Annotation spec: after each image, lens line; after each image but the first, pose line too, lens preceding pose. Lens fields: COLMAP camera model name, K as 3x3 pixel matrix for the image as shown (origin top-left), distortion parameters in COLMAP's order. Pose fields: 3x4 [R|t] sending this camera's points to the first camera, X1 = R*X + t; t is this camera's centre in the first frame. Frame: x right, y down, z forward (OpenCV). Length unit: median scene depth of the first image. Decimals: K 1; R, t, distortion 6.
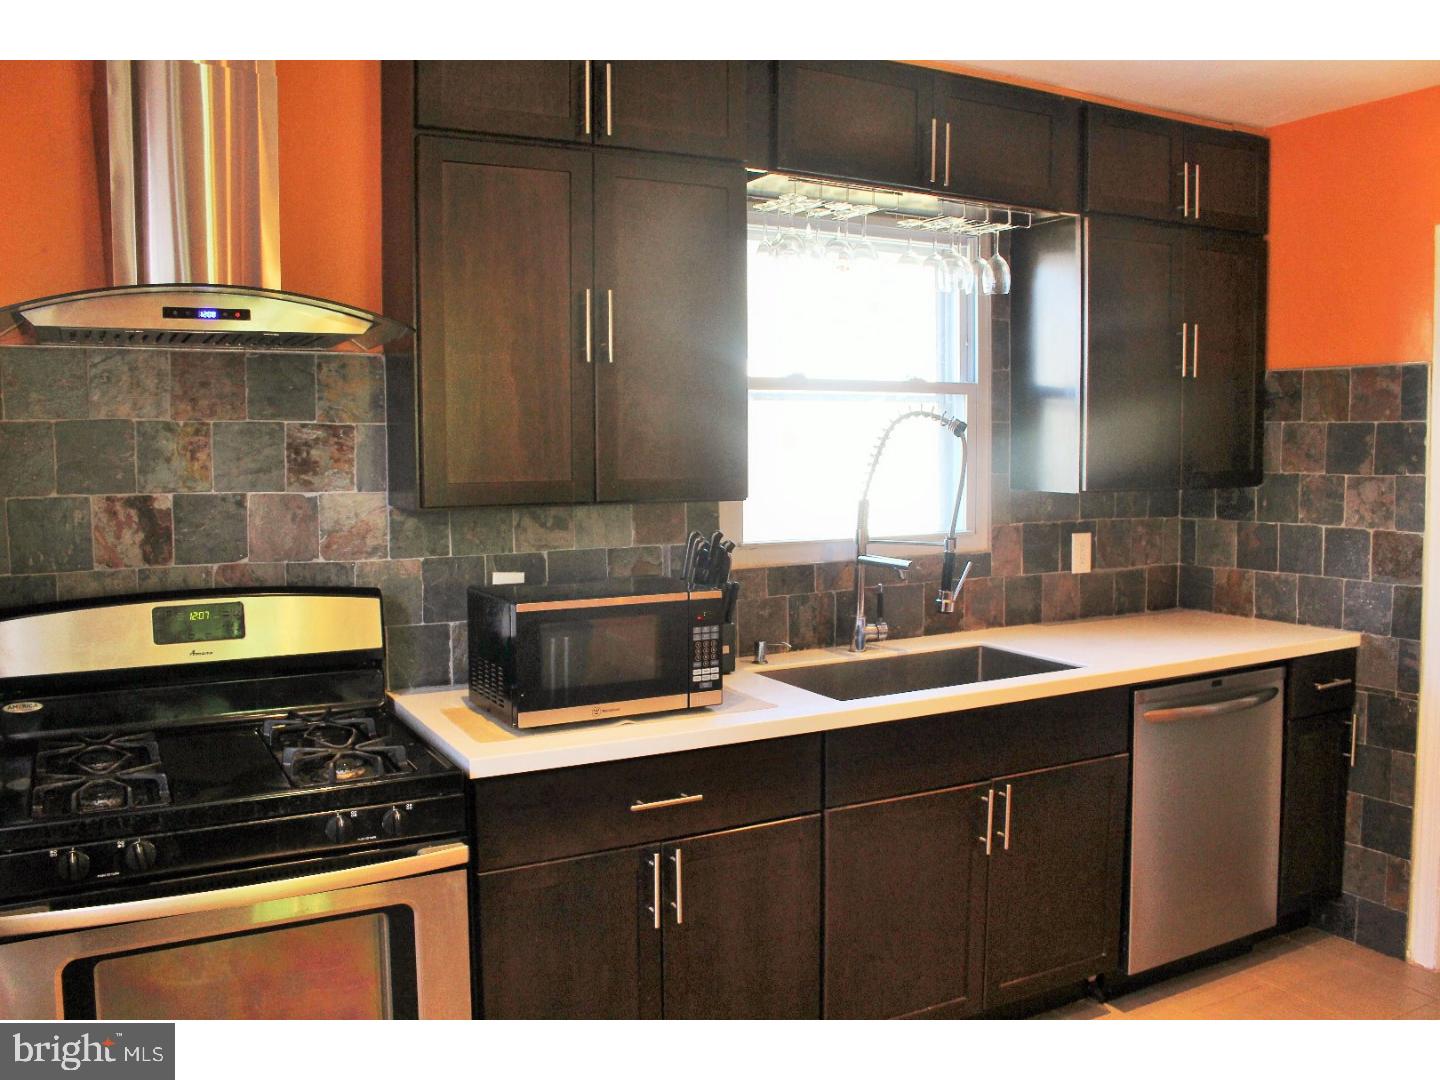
lens RADIAL K [[1181.3, 0, 720.0], [0, 1181.3, 540.0], [0, 0, 1]] dist [-0.113776, 0.004724]
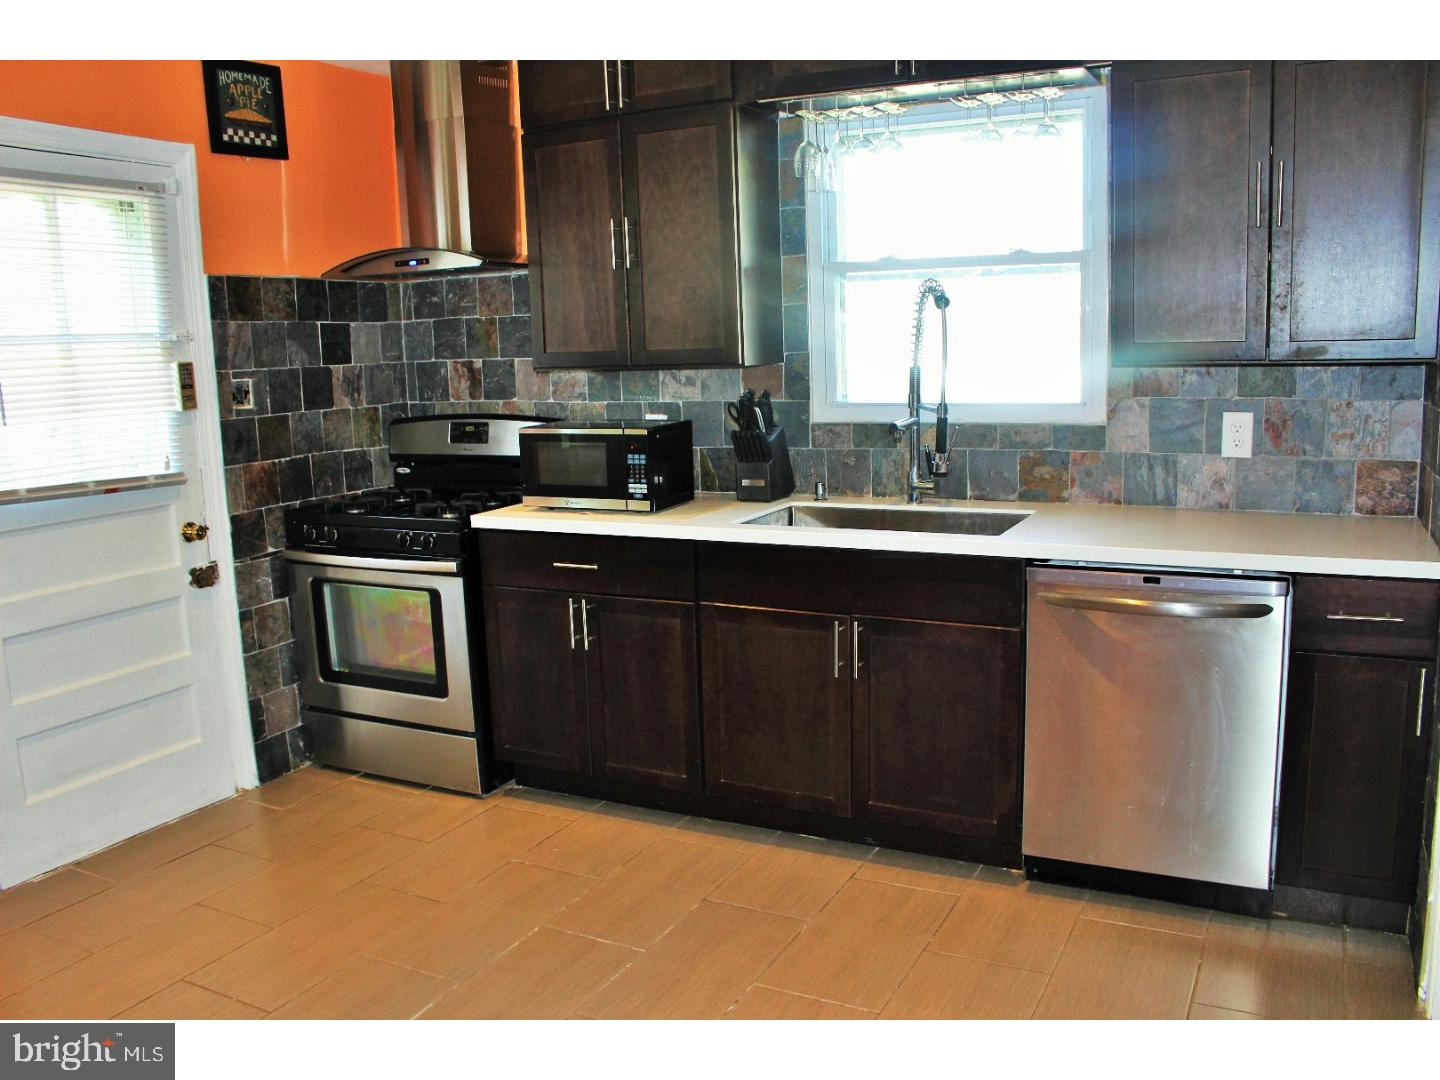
lens RADIAL K [[1212.4, 0, 720.0], [0, 1212.4, 540.0], [0, 0, 1]] dist [-0.192999, 0.193019]
pose [[0.555612, 0.127241, -0.821648, 1.223784], [-0.035704, 0.990960, 0.129317, -0.016059], [0.830675, -0.042514, 0.555132, 0.266335]]
